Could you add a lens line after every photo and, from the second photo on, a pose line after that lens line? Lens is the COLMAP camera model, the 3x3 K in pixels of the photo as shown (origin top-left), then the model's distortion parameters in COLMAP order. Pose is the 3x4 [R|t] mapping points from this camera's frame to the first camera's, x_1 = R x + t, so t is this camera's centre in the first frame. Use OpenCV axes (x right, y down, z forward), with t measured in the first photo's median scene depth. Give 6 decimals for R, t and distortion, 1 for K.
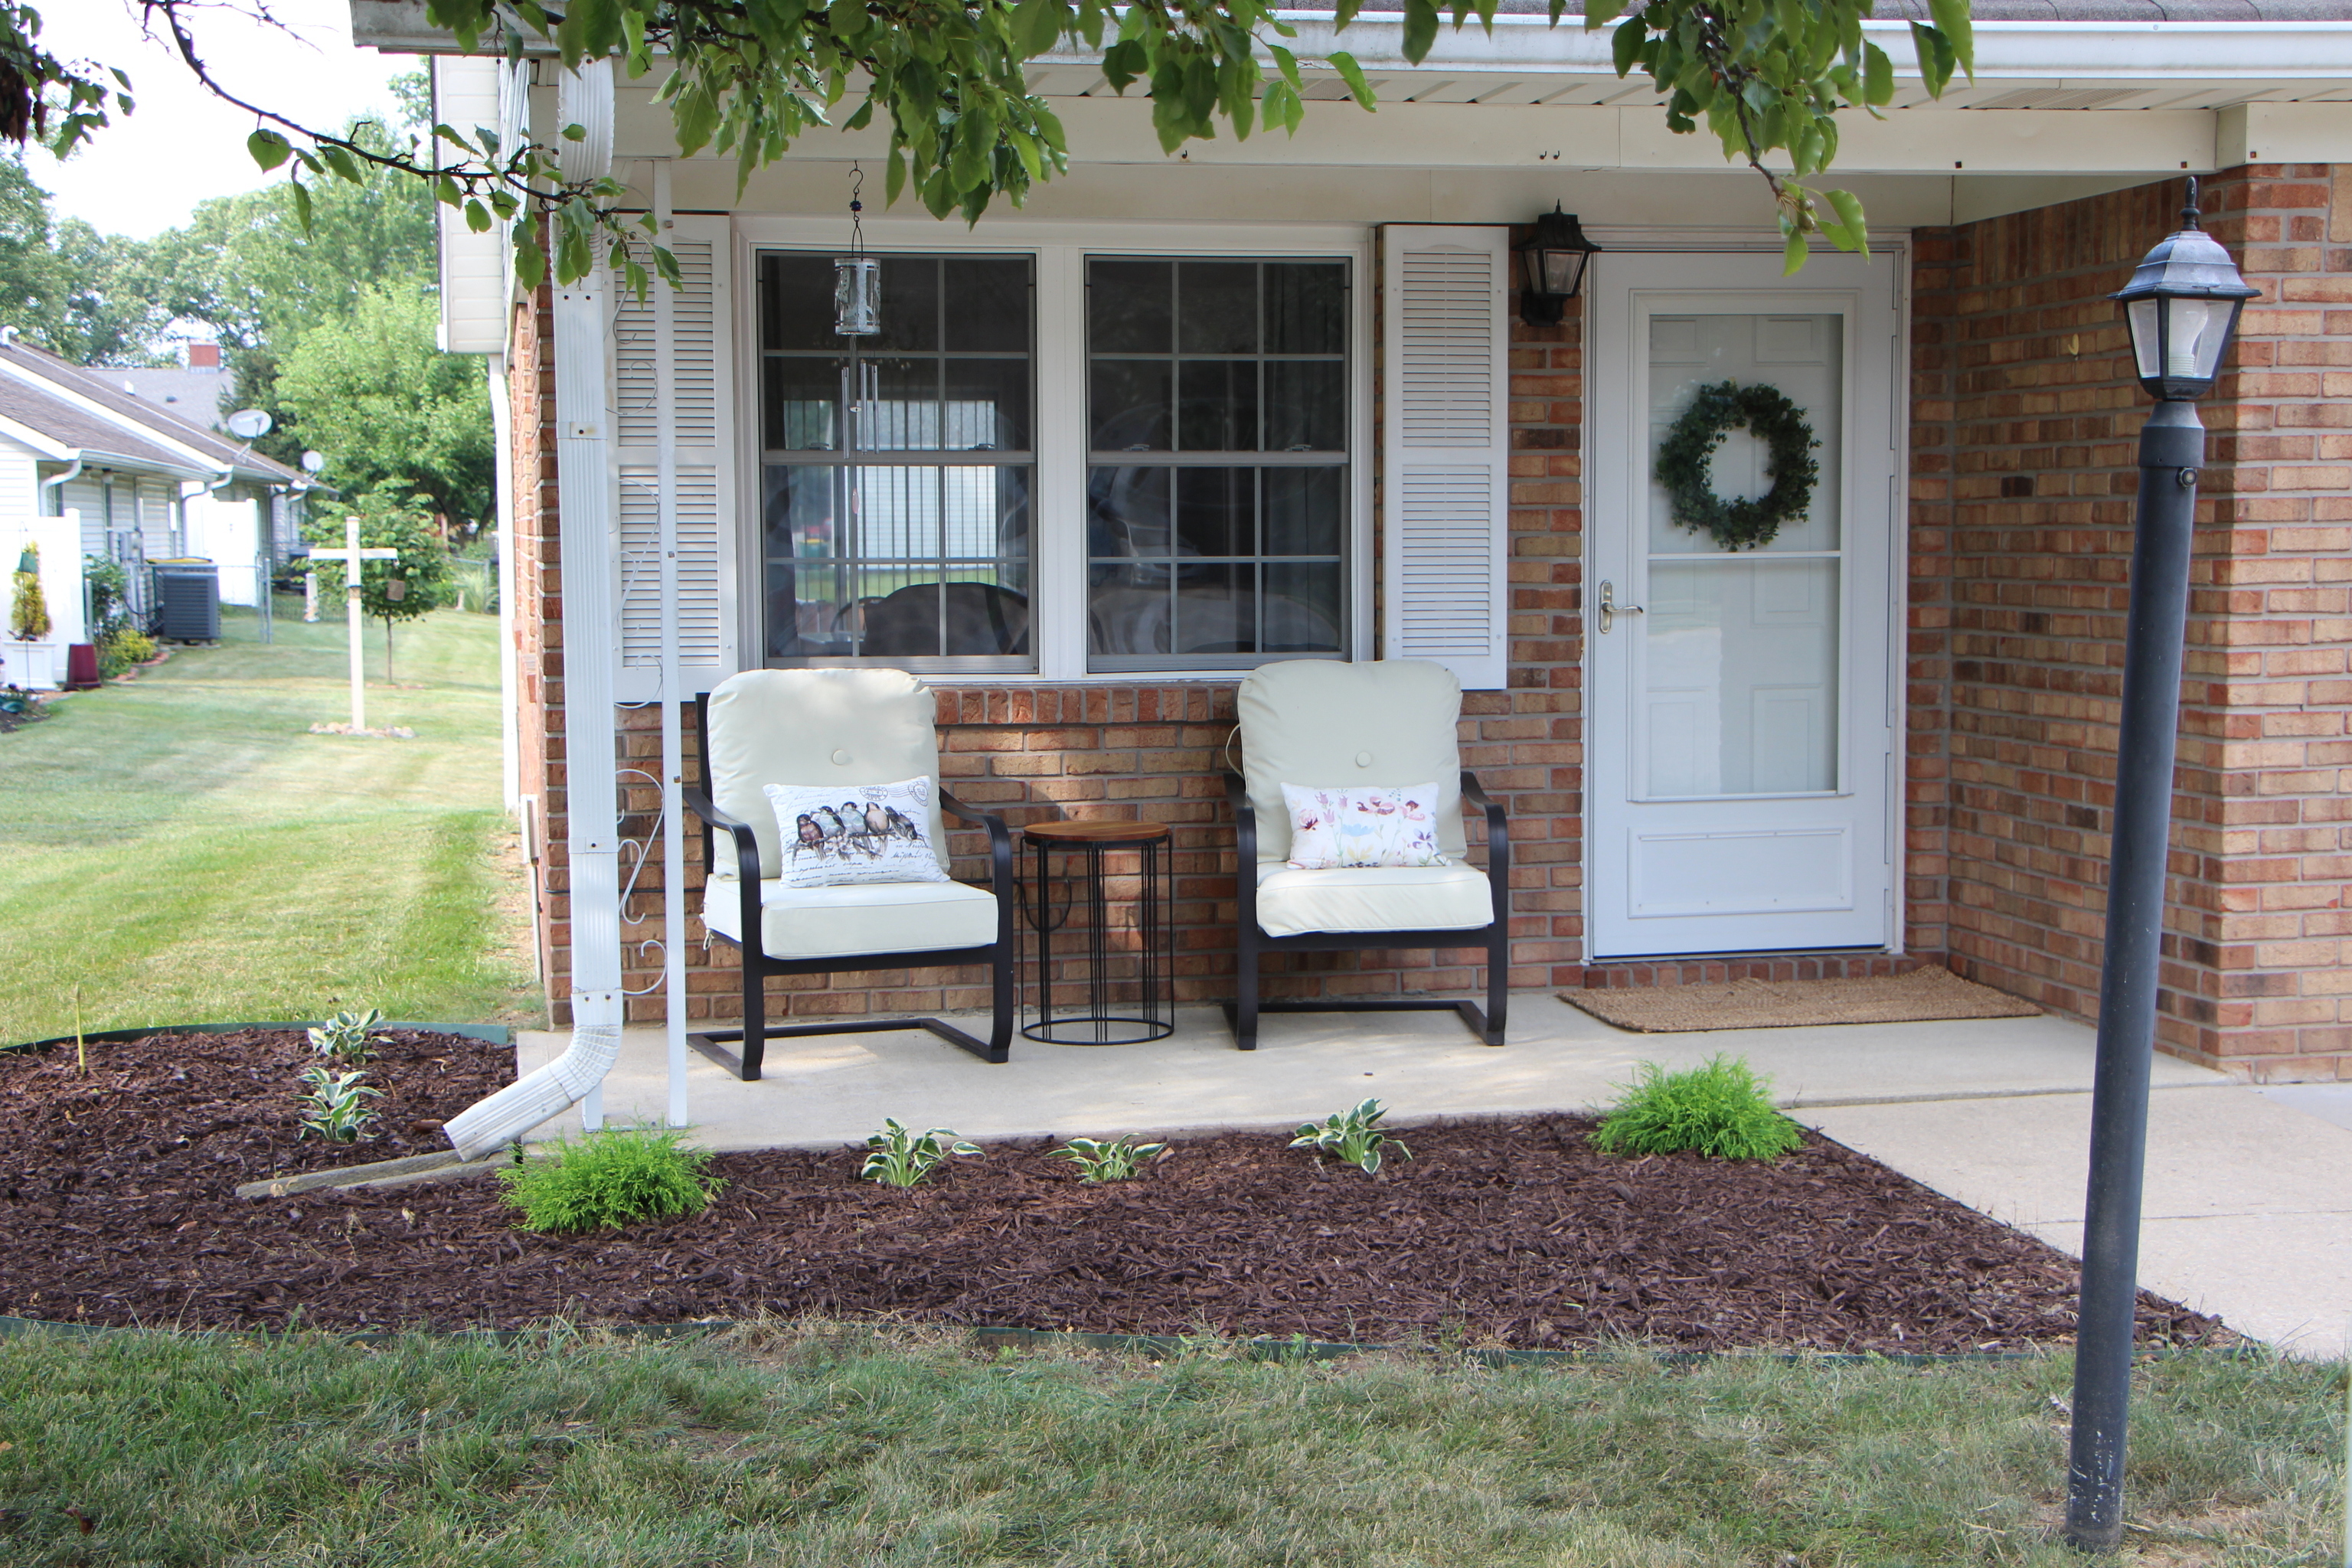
lens RADIAL K [[3744.9, 0, 1175.0], [0, 3744.9, 827.8], [0, 0, 1]] dist [0.163569, 0.208709]
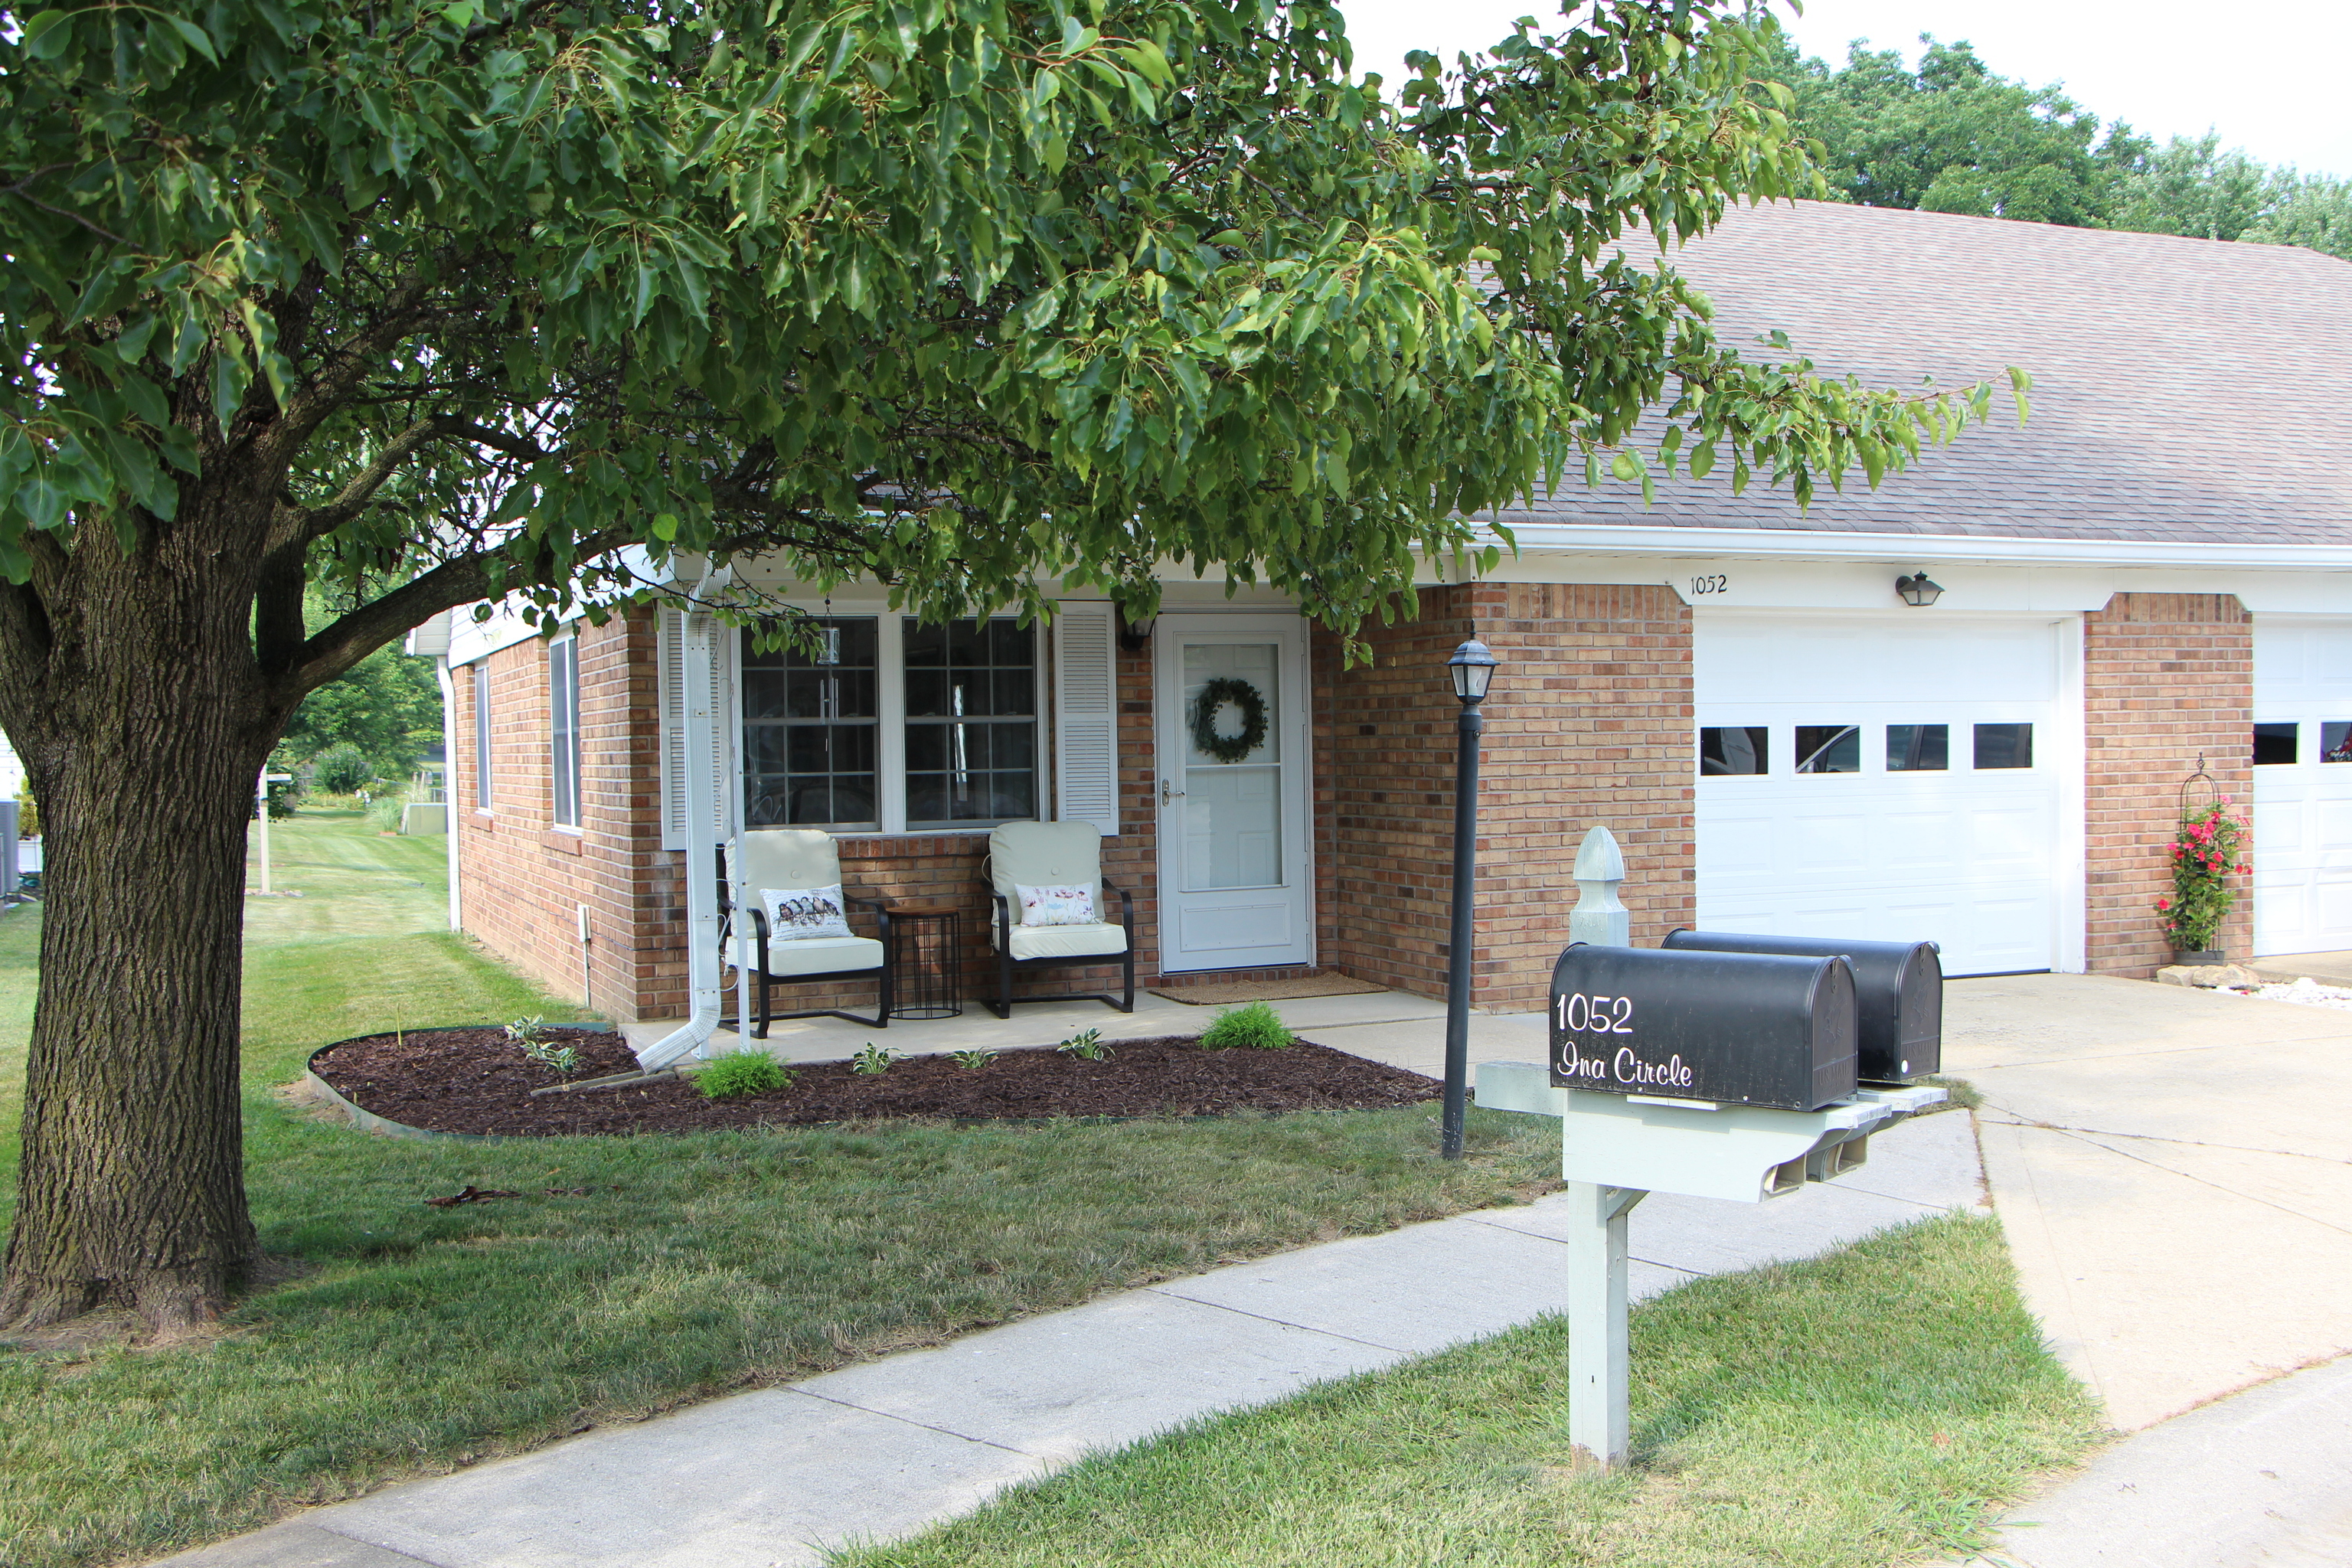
lens RADIAL K [[2603.4, 0, 1176.0], [0, 2603.4, 784.0], [0, 0, 1]] dist [0.008917, 0.002506]
pose [[0.984541, -0.016094, 0.174411, -0.126548], [0.027520, 0.997615, -0.063296, 0.024755], [-0.172976, 0.067117, 0.982637, -0.363158]]
